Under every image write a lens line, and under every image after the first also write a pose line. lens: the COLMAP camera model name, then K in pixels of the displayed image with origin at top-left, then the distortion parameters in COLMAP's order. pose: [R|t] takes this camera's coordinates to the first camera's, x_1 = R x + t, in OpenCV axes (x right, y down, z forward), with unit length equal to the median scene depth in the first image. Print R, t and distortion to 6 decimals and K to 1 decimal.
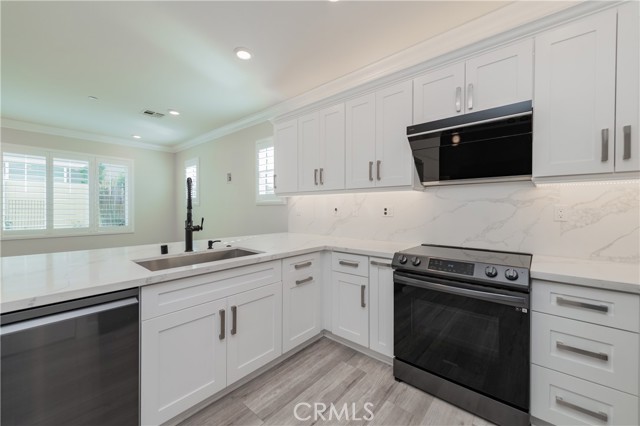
lens RADIAL K [[249.7, 0, 322.0], [0, 249.7, 214.3], [0, 0, 1]] dist [-0.000103, 0.000076]
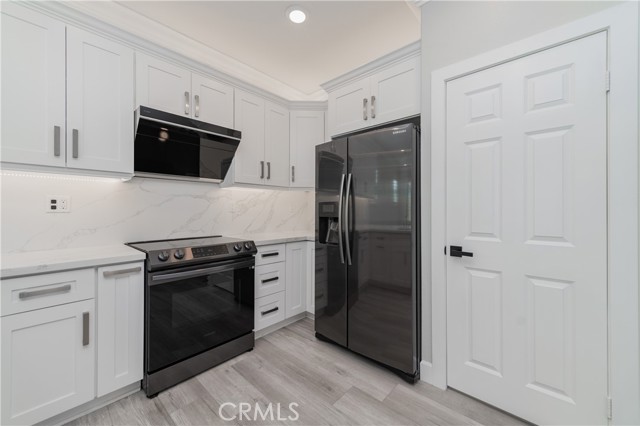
lens RADIAL K [[249.7, 0, 322.0], [0, 249.7, 214.3], [0, 0, 1]] dist [-0.000103, 0.000076]
pose [[0.023849, -0.027707, 0.999332, -0.545307], [0.011010, 0.999563, 0.027451, 0.005230], [-0.999655, 0.010348, 0.024144, 0.379728]]
